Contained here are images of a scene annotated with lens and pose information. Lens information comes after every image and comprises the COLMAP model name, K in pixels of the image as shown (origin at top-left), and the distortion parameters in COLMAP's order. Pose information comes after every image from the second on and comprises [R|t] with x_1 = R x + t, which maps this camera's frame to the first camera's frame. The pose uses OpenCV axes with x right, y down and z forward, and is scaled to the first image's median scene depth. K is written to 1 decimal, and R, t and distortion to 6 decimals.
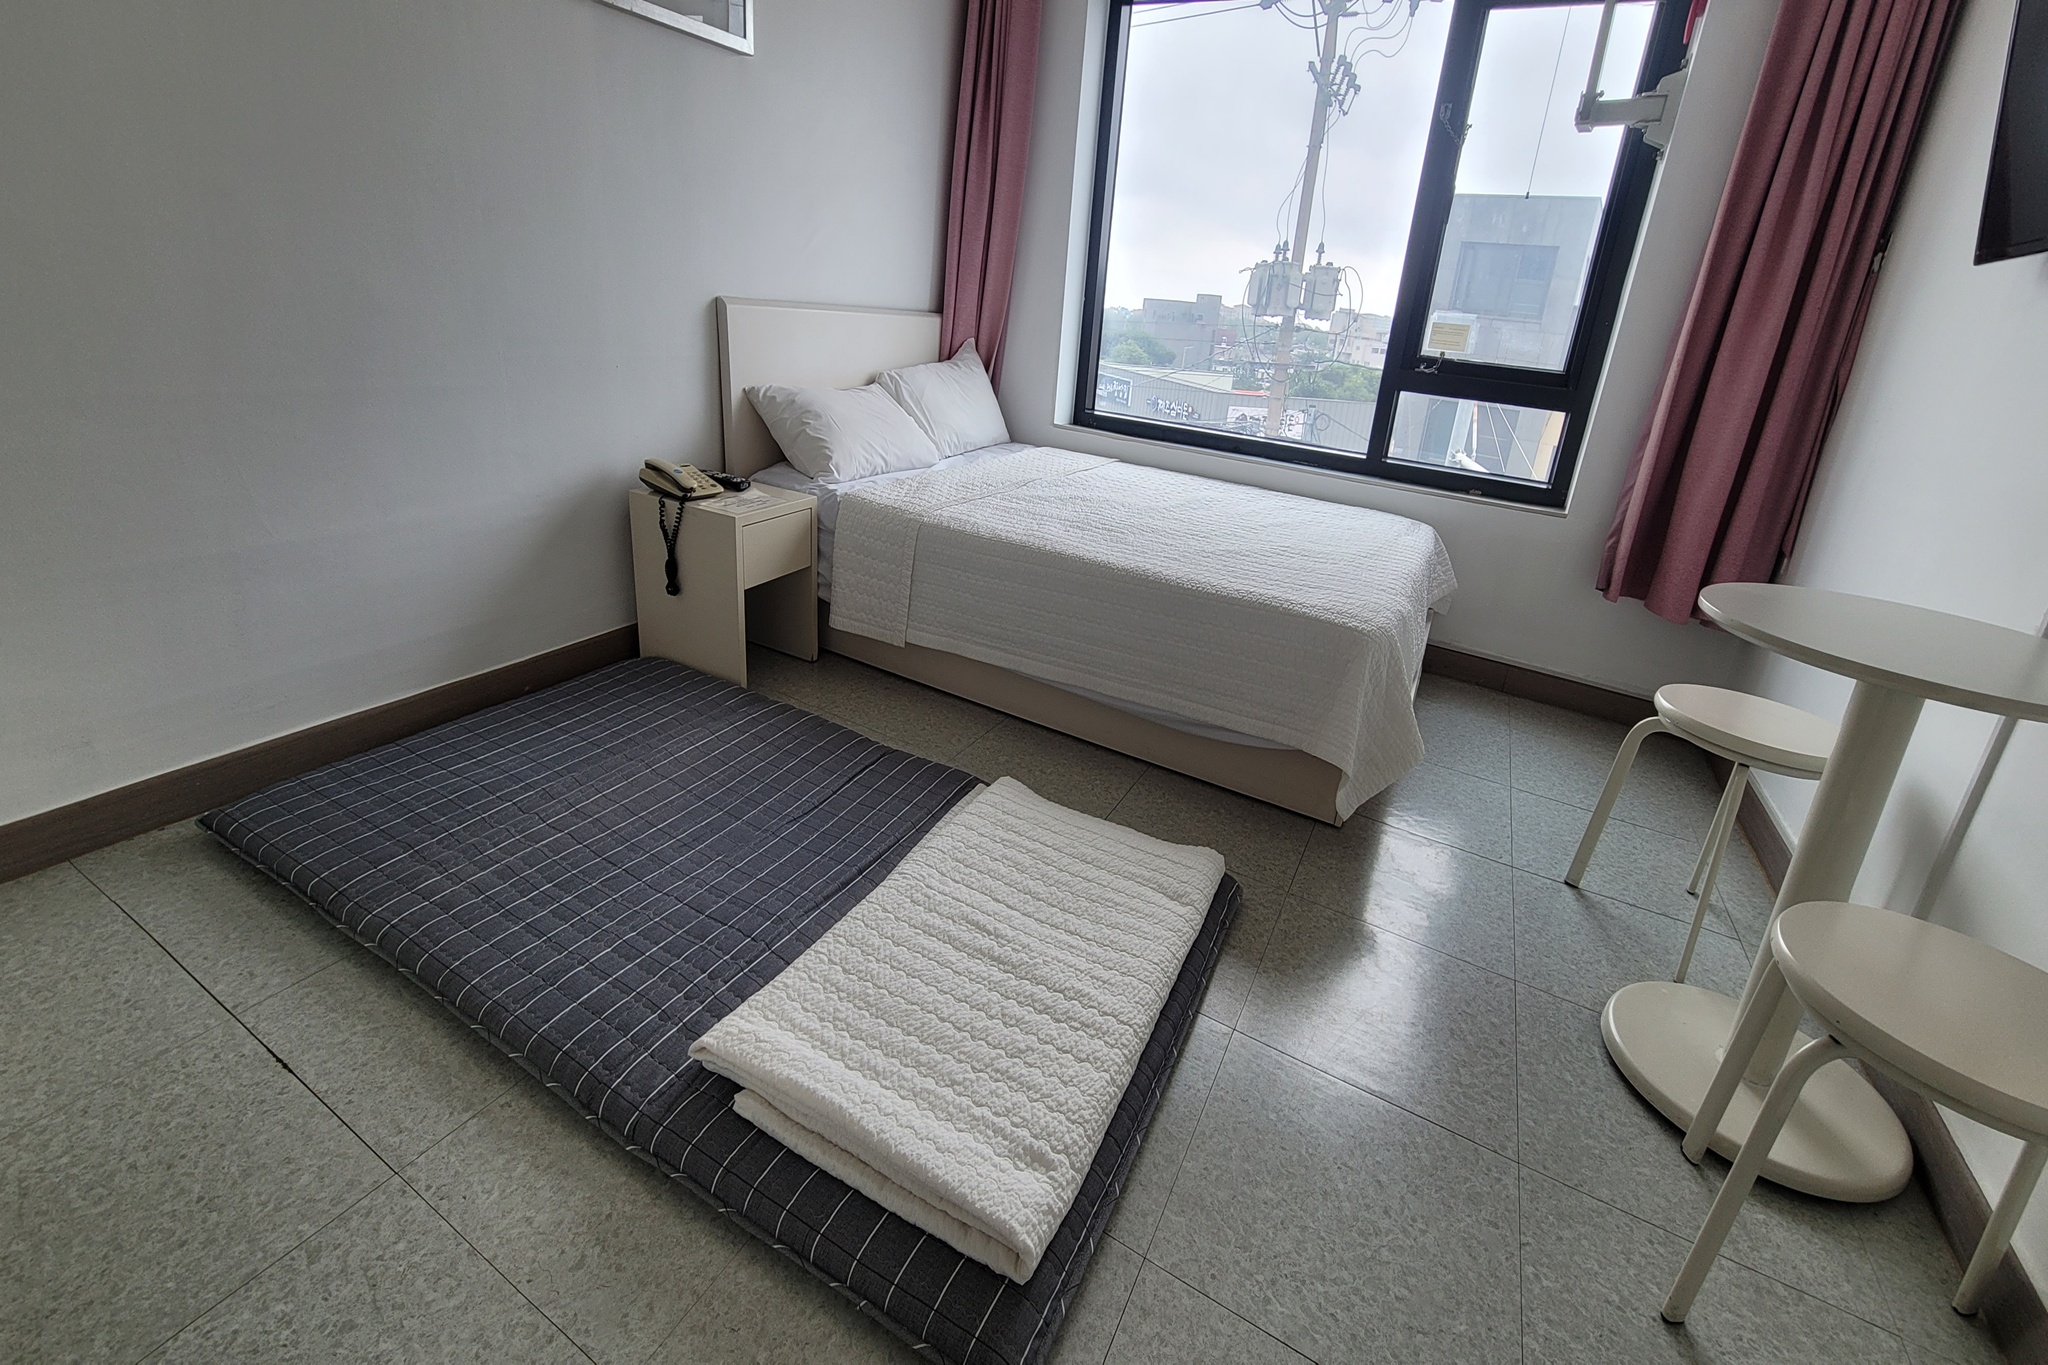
lens RADIAL K [[855.0, 0, 1024.0], [0, 855.0, 682.5], [0, 0, 1]] dist [-0.000127, -0.000495]
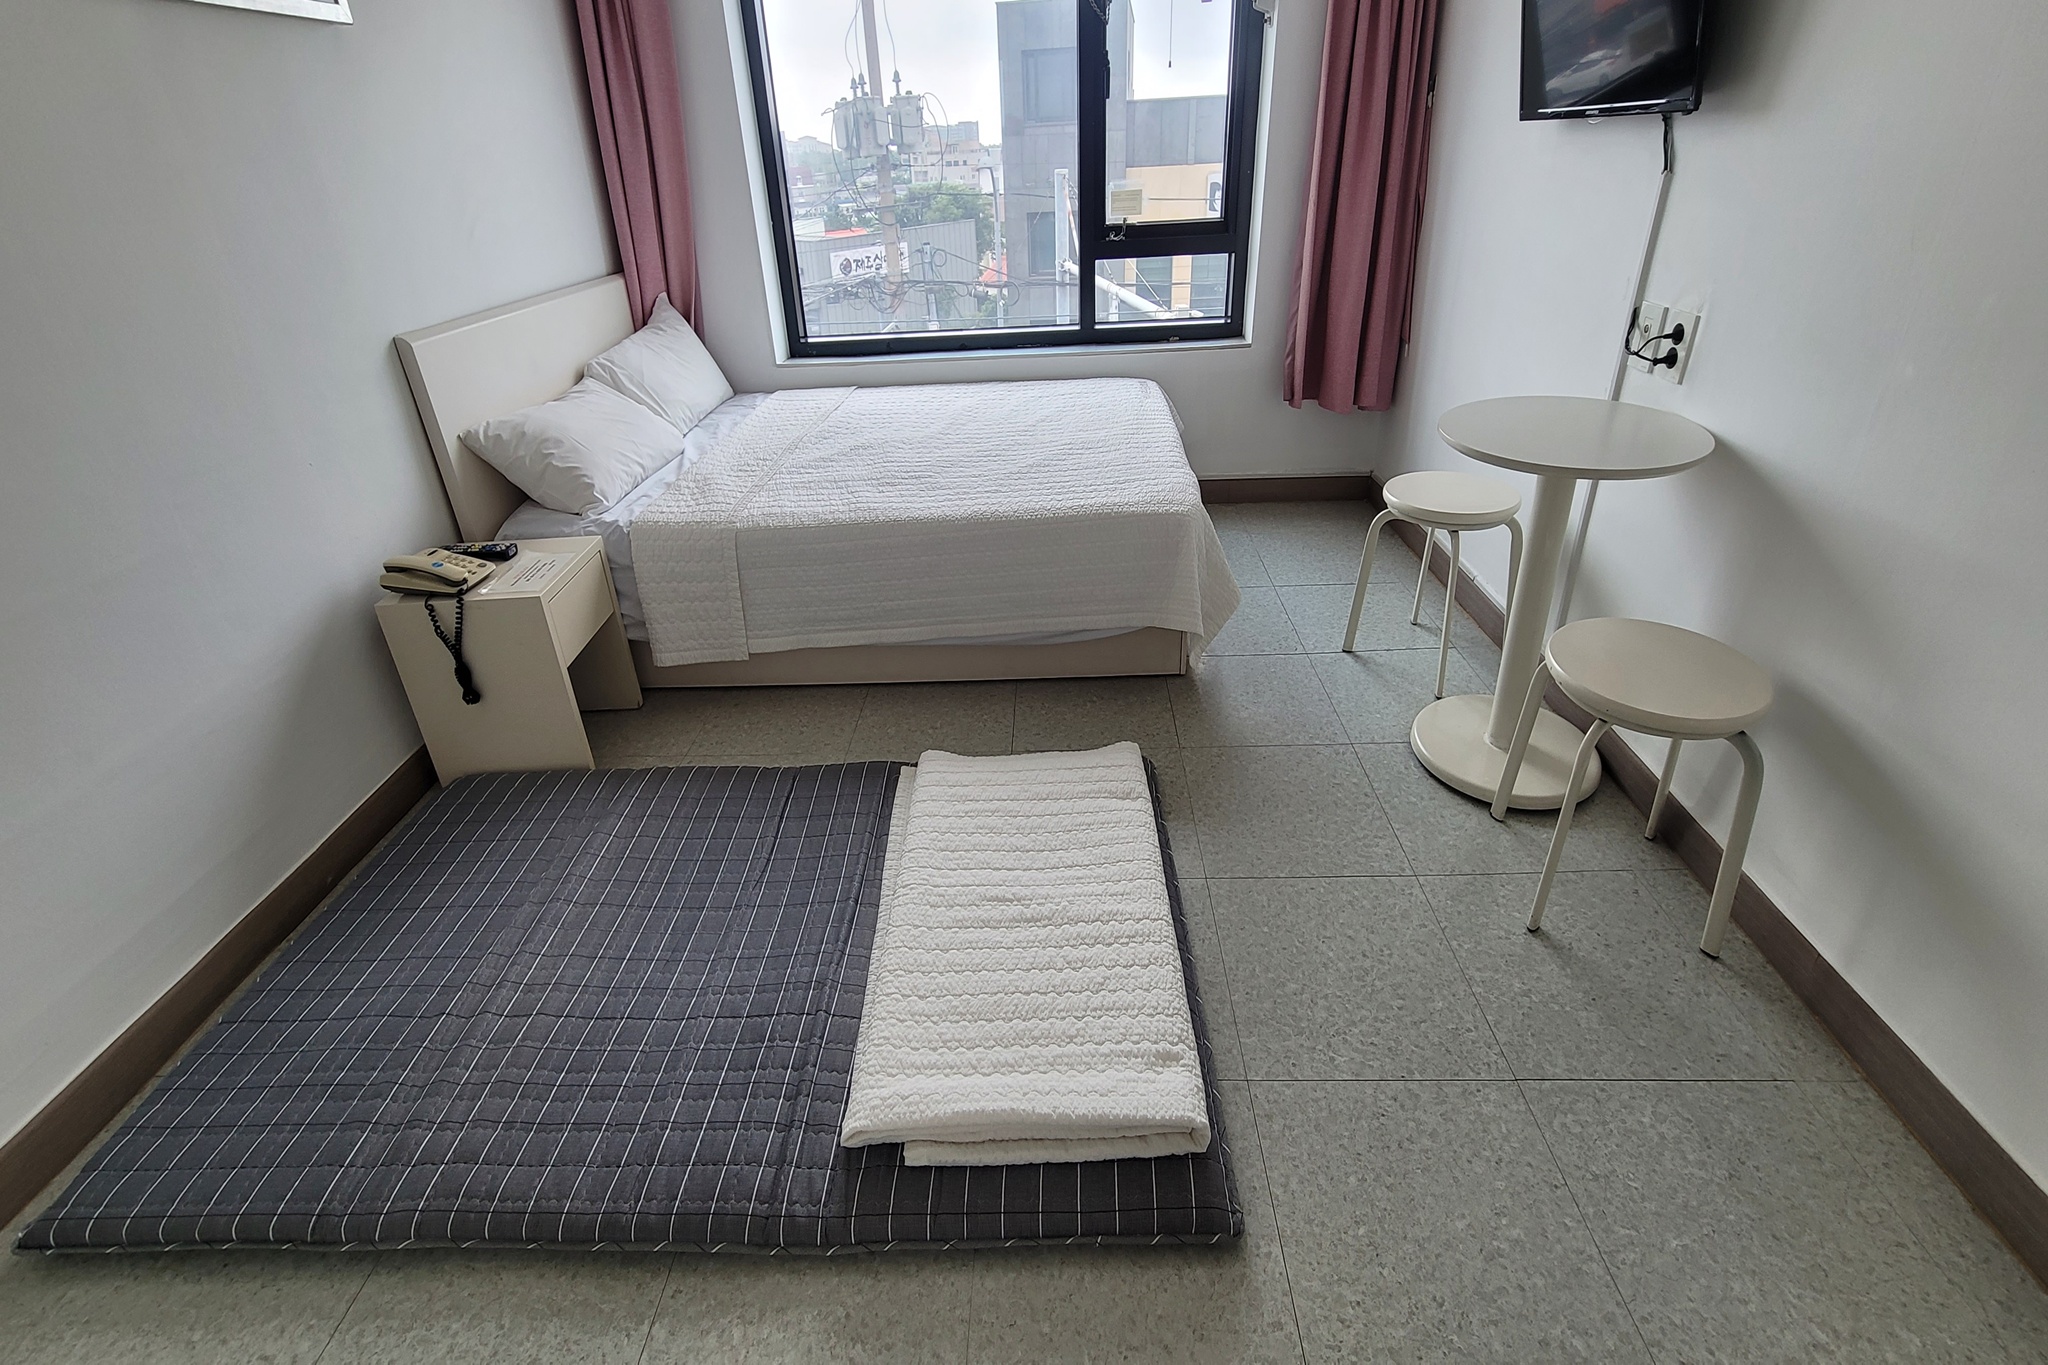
lens RADIAL K [[874.3, 0, 1071.9], [0, 874.3, 669.6], [0, 0, 1]] dist [-0.001851, 0.000499]
pose [[0.866448, -0.351685, 0.354380, -0.217468], [0.295397, 0.933339, 0.204006, -0.149339], [-0.402502, -0.072078, 0.912577, -0.010298]]
